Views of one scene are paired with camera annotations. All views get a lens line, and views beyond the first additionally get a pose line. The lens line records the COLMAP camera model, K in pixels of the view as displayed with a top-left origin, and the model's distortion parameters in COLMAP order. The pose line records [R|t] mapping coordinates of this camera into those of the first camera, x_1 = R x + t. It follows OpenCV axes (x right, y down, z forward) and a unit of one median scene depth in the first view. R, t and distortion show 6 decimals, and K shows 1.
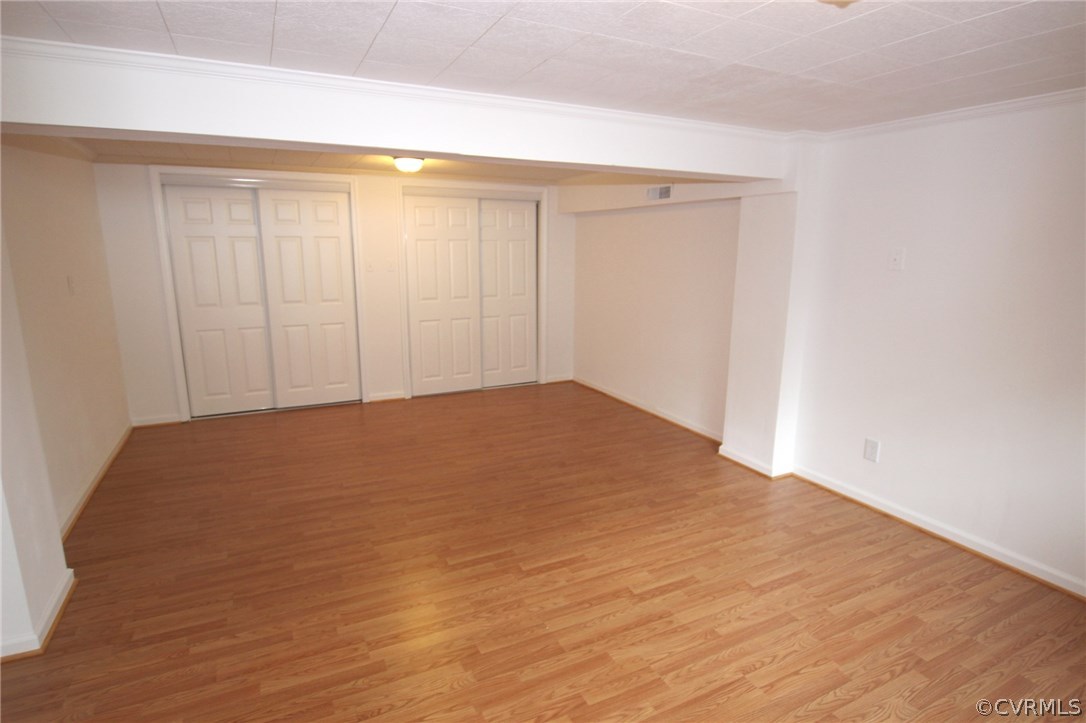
lens RADIAL K [[579.2, 0, 541.0], [0, 579.2, 364.5], [0, 0, 1]] dist [-0.032749, 0.002878]
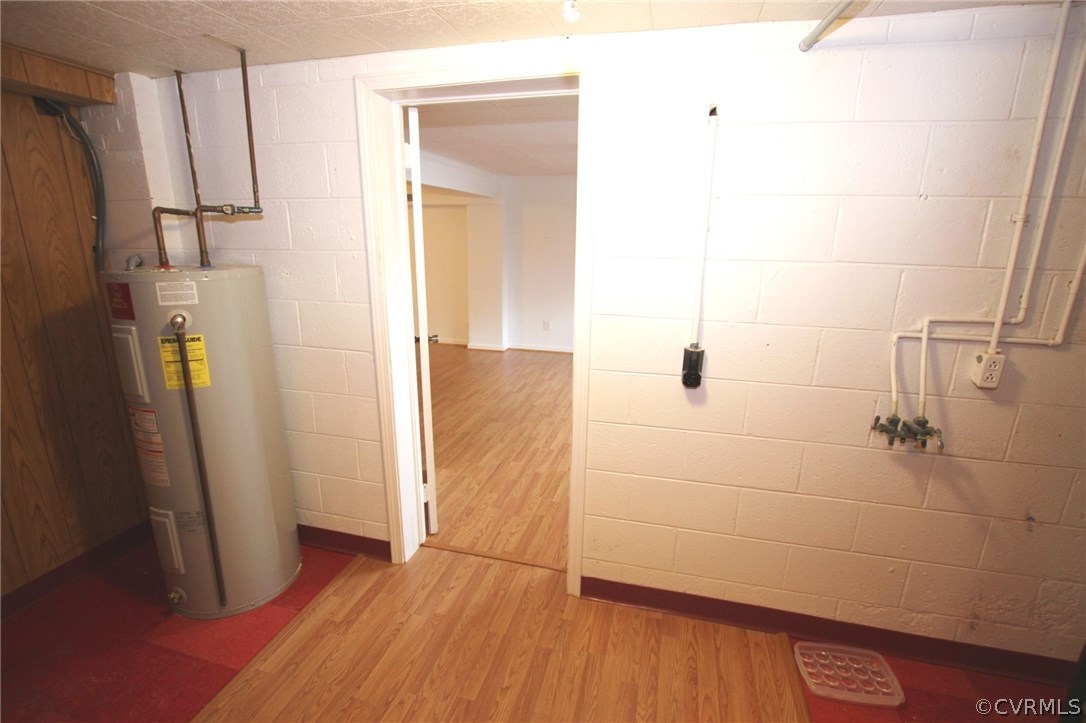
lens RADIAL K [[504.2, 0, 539.7], [0, 504.2, 368.0], [0, 0, 1]] dist [-0.030420, 0.003999]
pose [[0.662662, -0.190989, 0.724156, -1.147204], [0.143864, 0.981390, 0.127185, 0.076827], [-0.734971, 0.019899, 0.677807, -0.380890]]
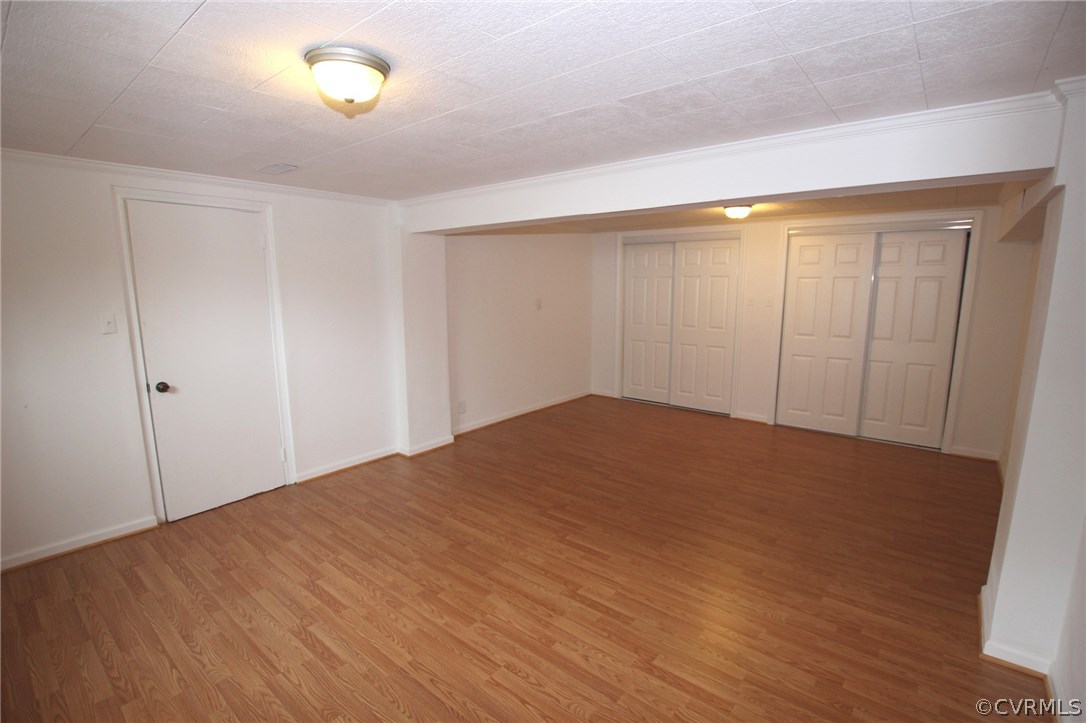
lens RADIAL K [[504.2, 0, 536.2], [0, 504.2, 358.9], [0, 0, 1]] dist [-0.030420, 0.003999]
pose [[0.403901, 0.130173, -0.905494, 0.941149], [-0.179768, 0.981818, 0.060958, -0.087304], [0.896965, 0.138158, 0.419959, 0.457663]]
